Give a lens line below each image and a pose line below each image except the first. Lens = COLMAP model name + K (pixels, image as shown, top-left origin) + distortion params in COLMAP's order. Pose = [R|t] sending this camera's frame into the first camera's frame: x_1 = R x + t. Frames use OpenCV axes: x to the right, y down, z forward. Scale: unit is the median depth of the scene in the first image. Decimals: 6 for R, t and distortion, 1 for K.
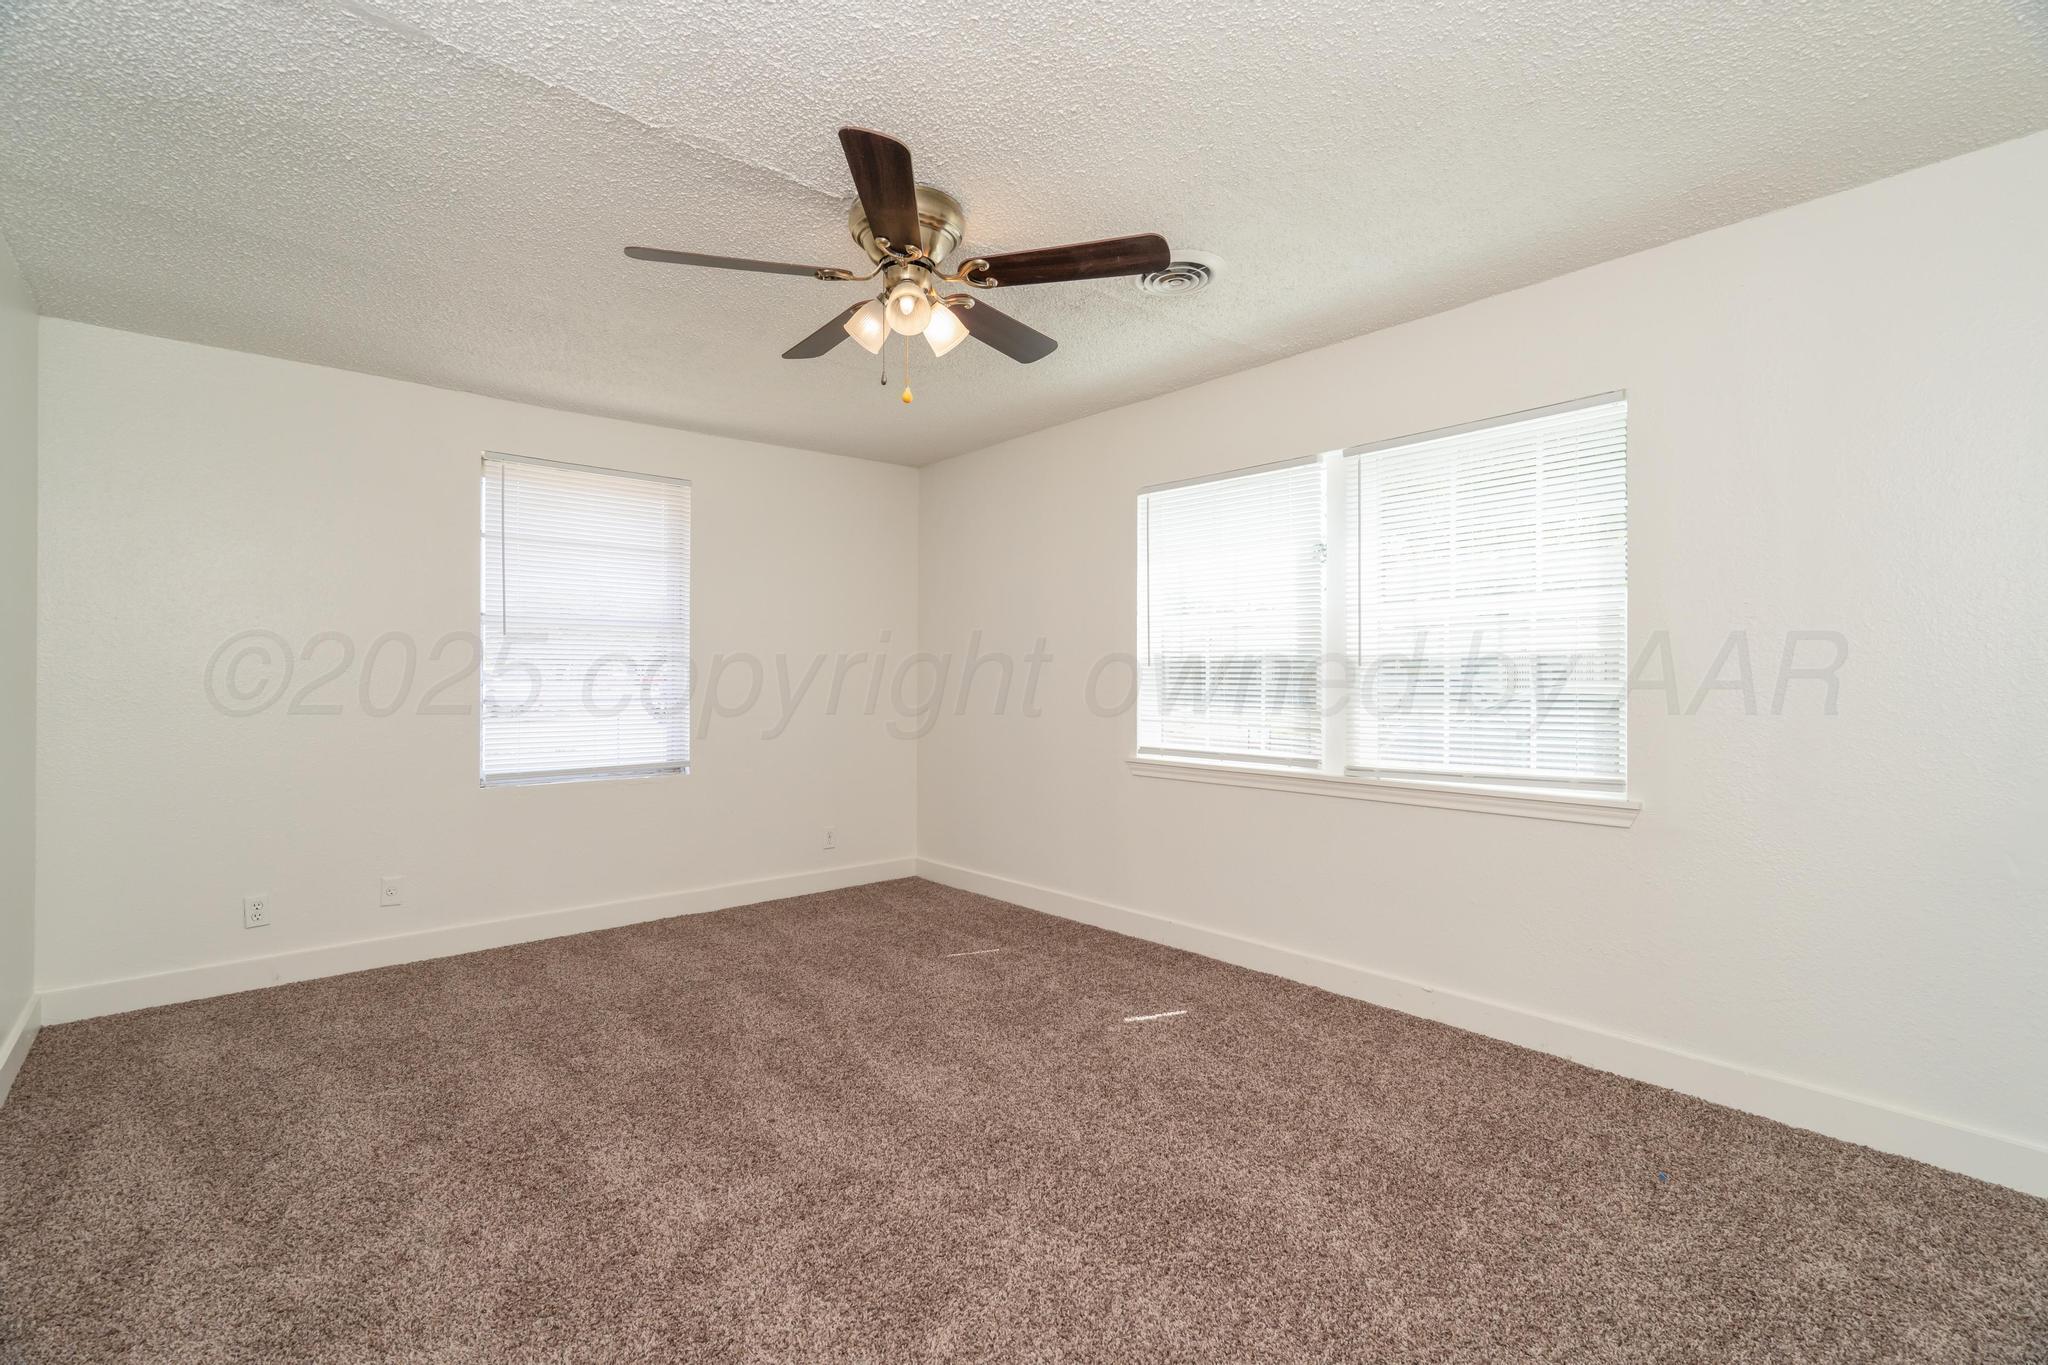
lens RADIAL K [[923.5, 0, 1021.5], [0, 923.5, 682.9], [0, 0, 1]] dist [-0.013176, 0.007703]
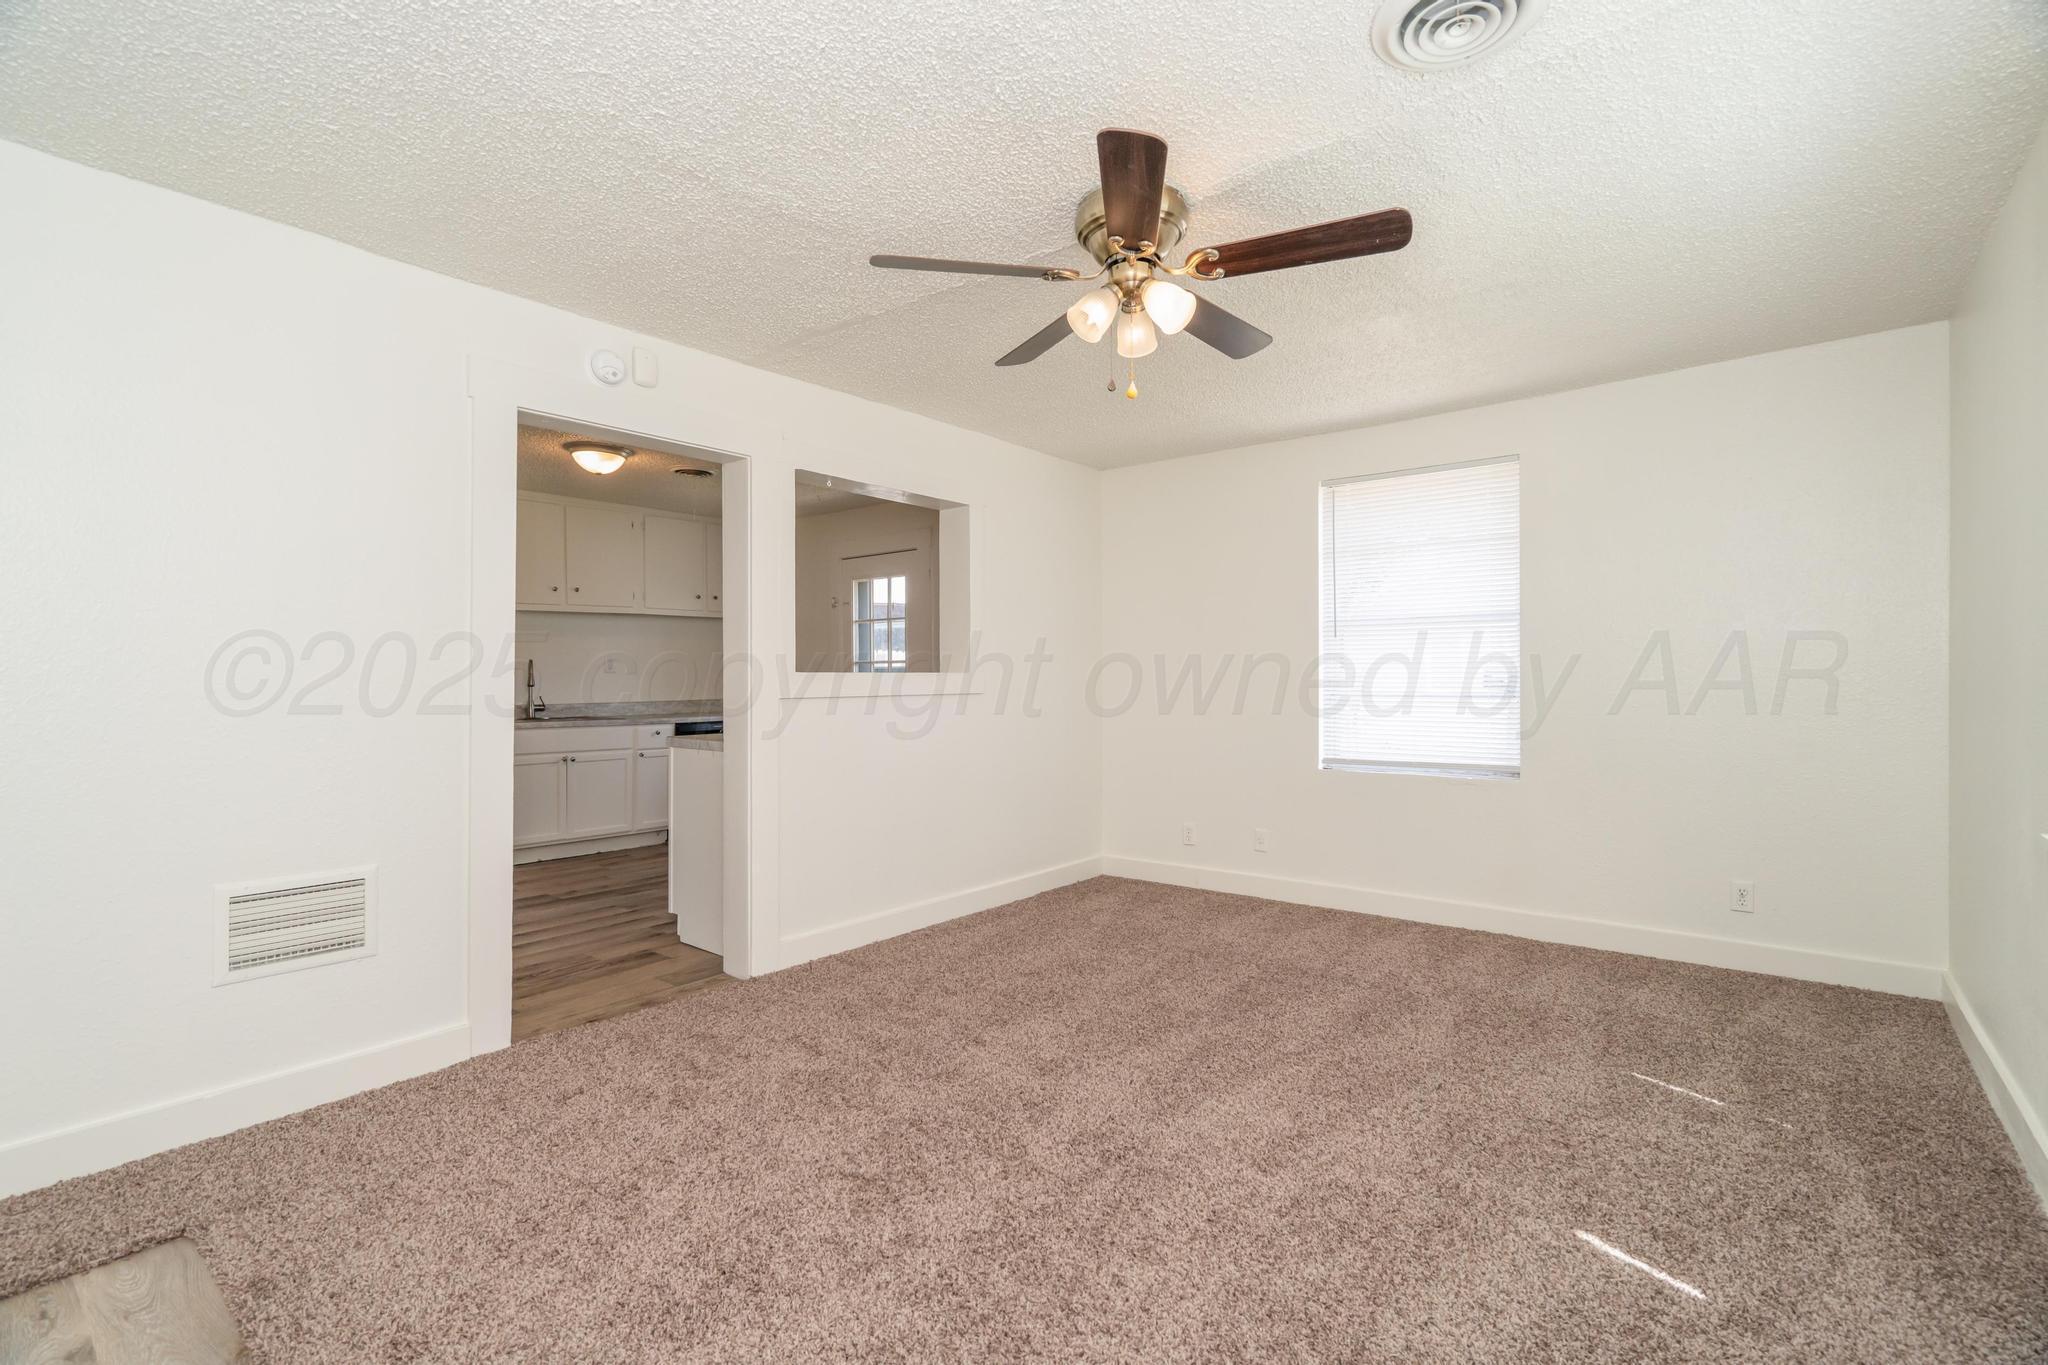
lens RADIAL K [[923.5, 0, 1021.5], [0, 923.5, 682.9], [0, 0, 1]] dist [-0.013176, 0.007703]
pose [[0.173072, 0.002463, -0.984906, 0.562224], [-0.002422, 0.999995, 0.002076, 0.003517], [0.984906, 0.002026, 0.173077, 0.466768]]
